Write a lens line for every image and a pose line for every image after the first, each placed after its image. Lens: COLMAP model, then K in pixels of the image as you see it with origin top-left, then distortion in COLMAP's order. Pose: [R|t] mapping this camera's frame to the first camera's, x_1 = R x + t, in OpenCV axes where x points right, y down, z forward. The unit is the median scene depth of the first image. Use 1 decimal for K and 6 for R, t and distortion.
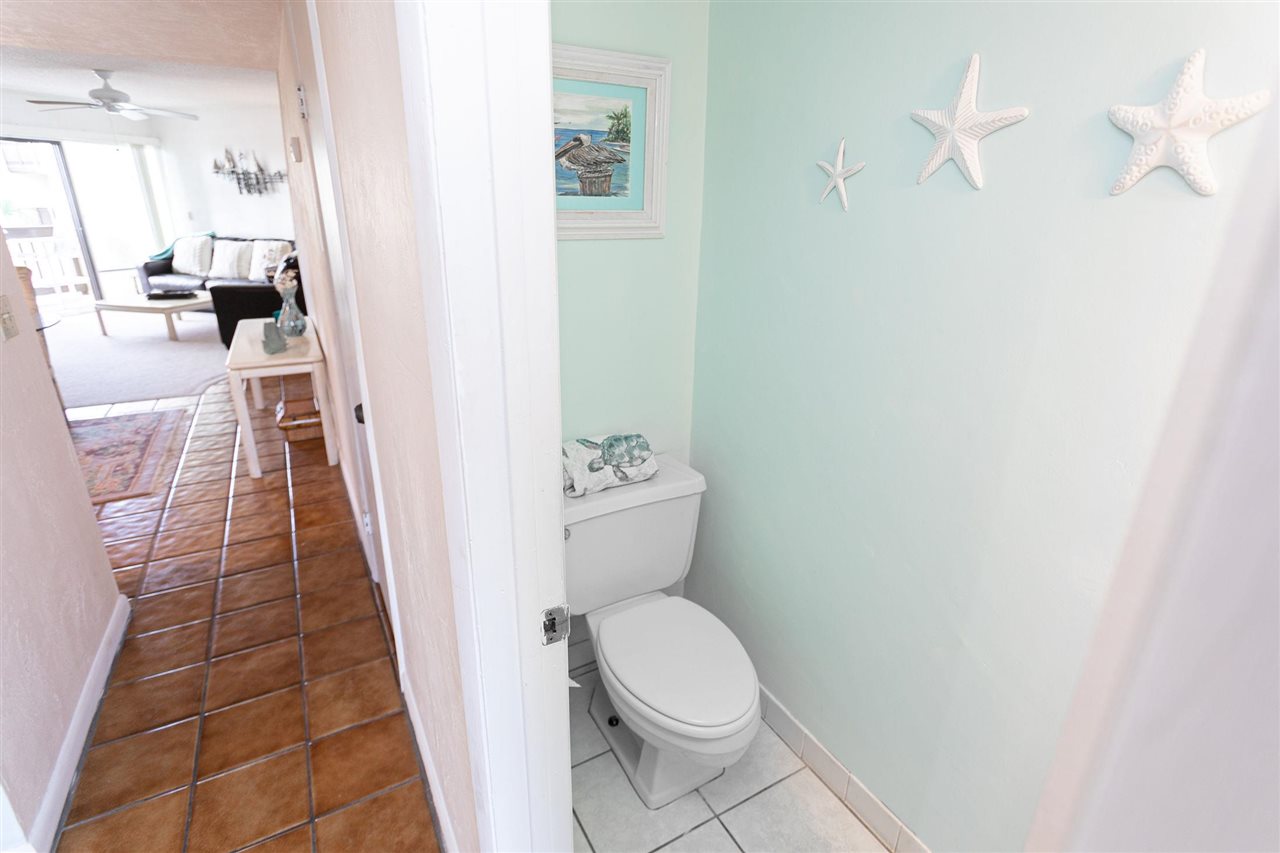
lens RADIAL K [[628.1, 0, 632.0], [0, 628.1, 423.2], [0, 0, 1]] dist [-0.001192, 0.004277]
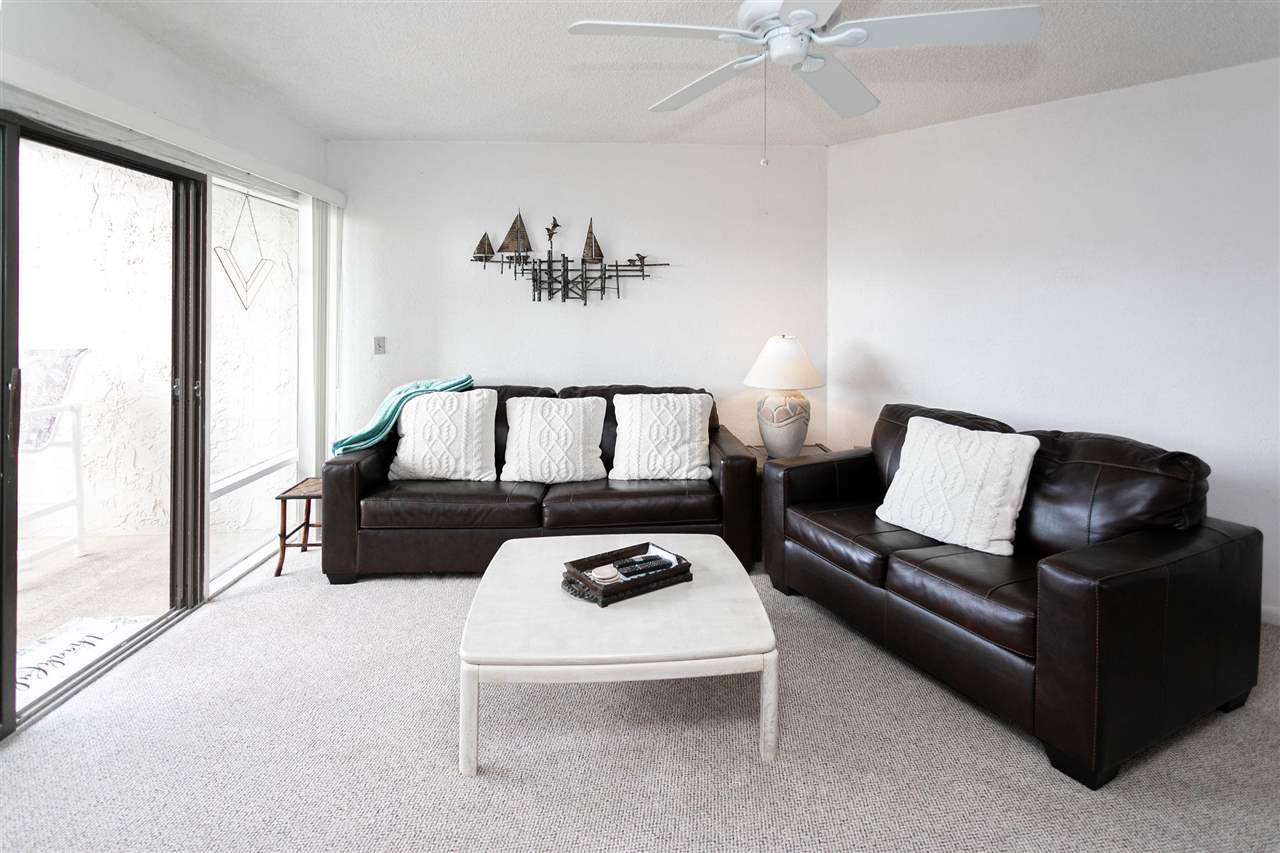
lens RADIAL K [[628.1, 0, 642.5], [0, 628.1, 315.8], [0, 0, 1]] dist [-0.001192, 0.004277]
pose [[0.951233, -0.011111, 0.308273, -0.995432], [0.113786, 0.941517, -0.317173, -0.272081], [-0.286720, 0.336783, 0.896866, 0.779169]]
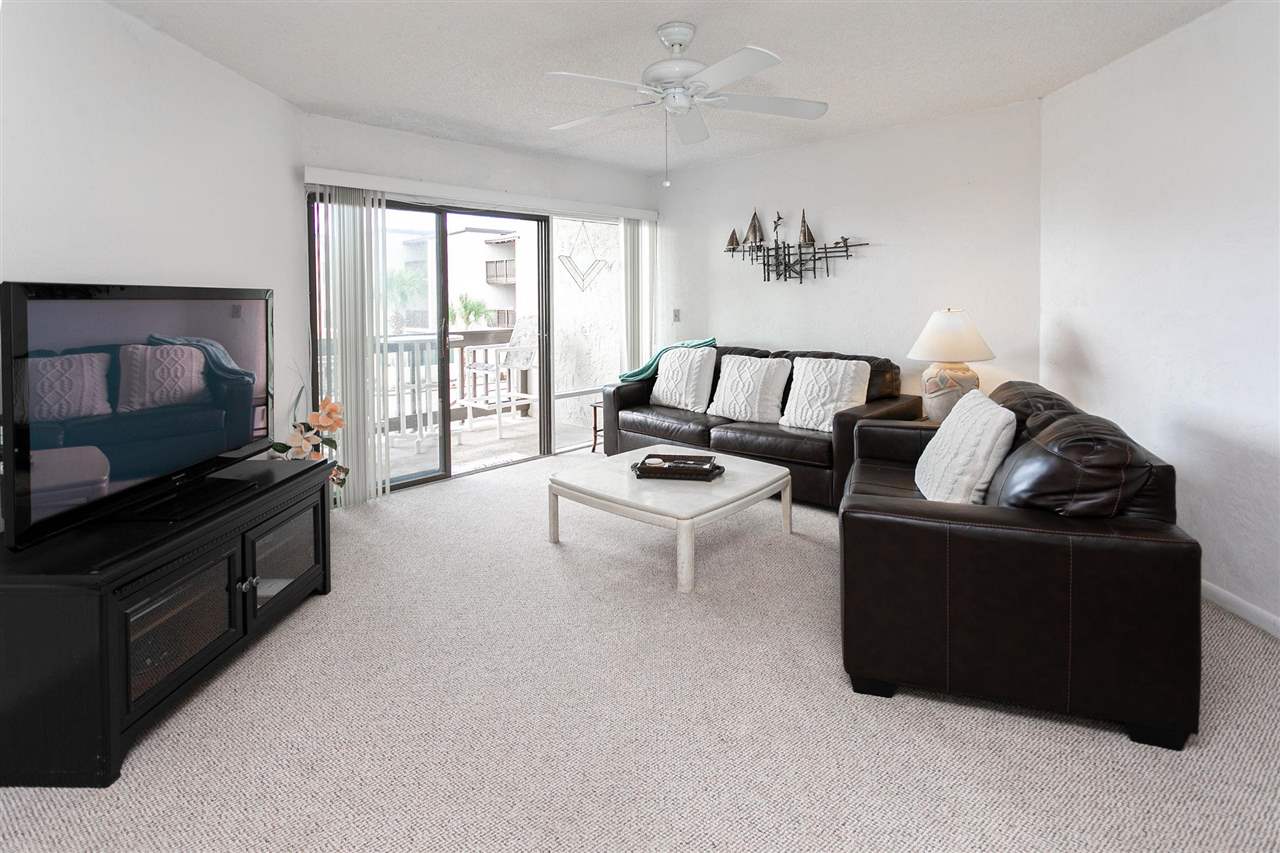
lens RADIAL K [[628.1, 0, 657.7], [0, 628.1, 309.4], [0, 0, 1]] dist [-0.001192, 0.004277]
pose [[0.888651, -0.012441, -0.458415, -0.628485], [-0.136177, 0.947382, -0.289695, -0.213834], [0.437898, 0.319863, 0.840198, 0.652547]]
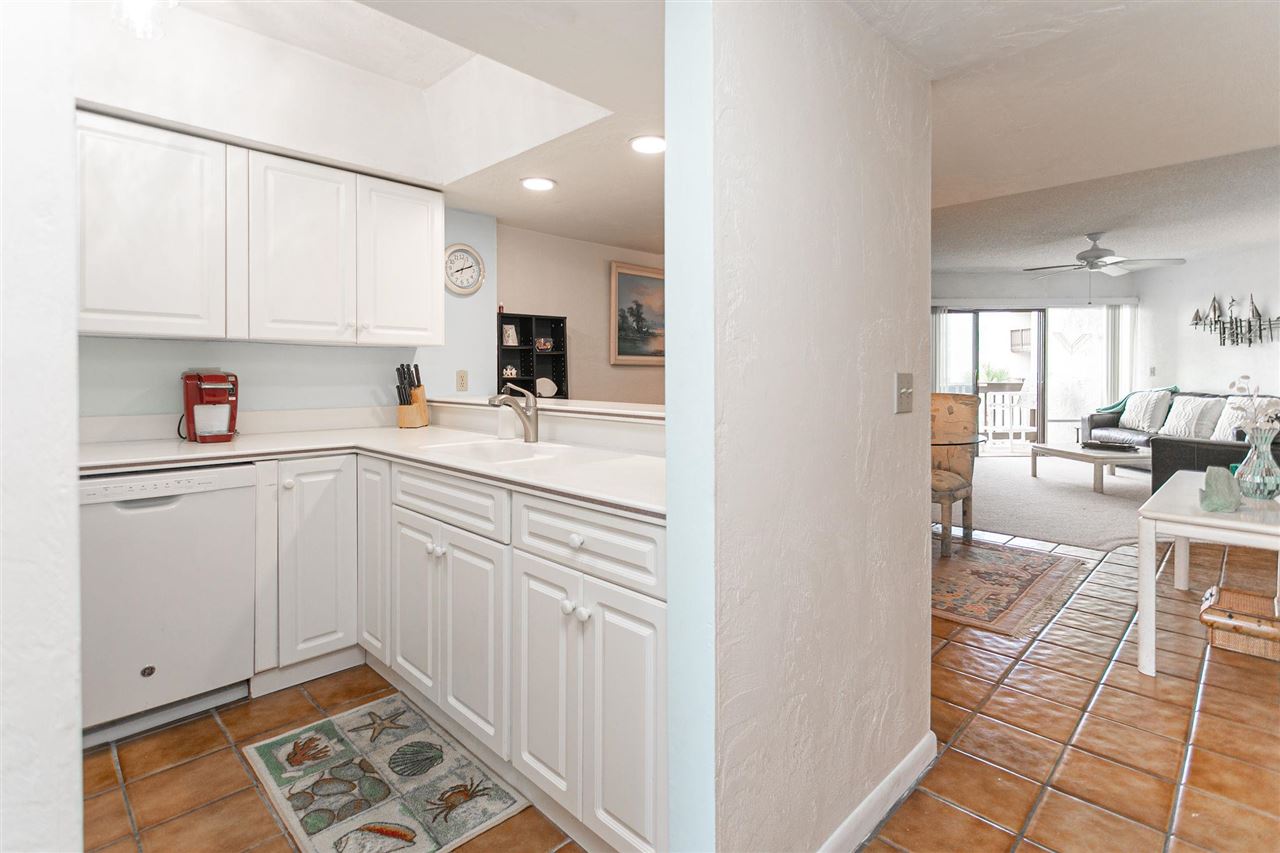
lens RADIAL K [[628.1, 0, 644.4], [0, 628.1, 375.9], [0, 0, 1]] dist [-0.001192, 0.004277]
pose [[0.290045, -0.002416, -0.957010, -0.048239], [-0.318938, 0.942586, -0.099042, 0.012186], [0.902304, 0.333953, 0.272622, 0.108286]]
